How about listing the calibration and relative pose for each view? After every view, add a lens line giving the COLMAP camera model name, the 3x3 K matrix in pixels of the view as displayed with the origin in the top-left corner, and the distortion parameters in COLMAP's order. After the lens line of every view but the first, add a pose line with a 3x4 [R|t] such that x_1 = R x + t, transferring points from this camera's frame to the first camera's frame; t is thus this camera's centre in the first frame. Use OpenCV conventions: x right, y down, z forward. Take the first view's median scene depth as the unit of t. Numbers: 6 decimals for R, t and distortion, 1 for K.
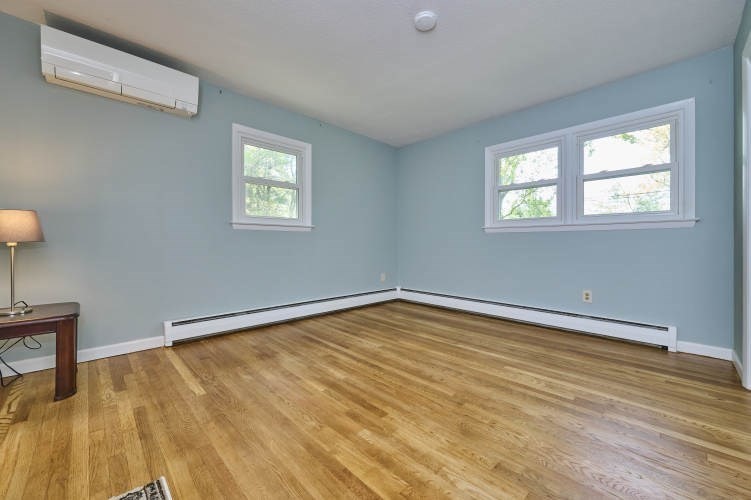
lens RADIAL K [[296.1, 0, 372.2], [0, 296.1, 245.3], [0, 0, 1]] dist [-0.001642, -0.000043]
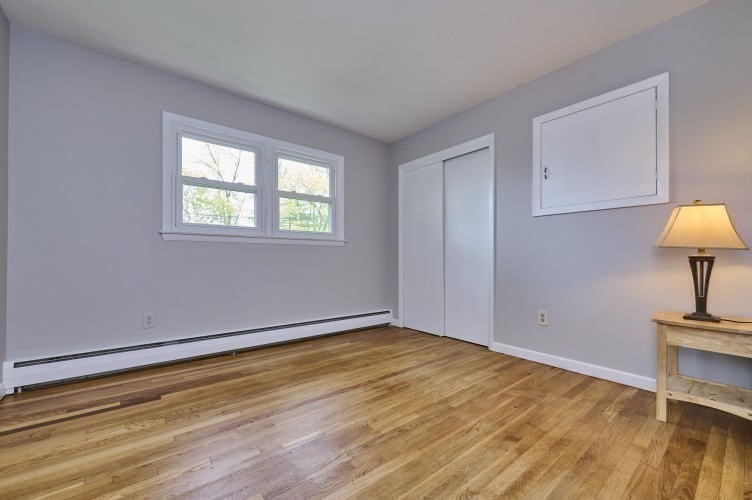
lens RADIAL K [[305.1, 0, 379.6], [0, 305.1, 256.3], [0, 0, 1]] dist [0.002620, 0.000144]
pose [[0.995518, -0.001391, -0.094563, 0.135116], [0.000305, 0.999934, -0.011501, 0.000727], [0.094573, 0.011421, 0.995452, 0.136056]]
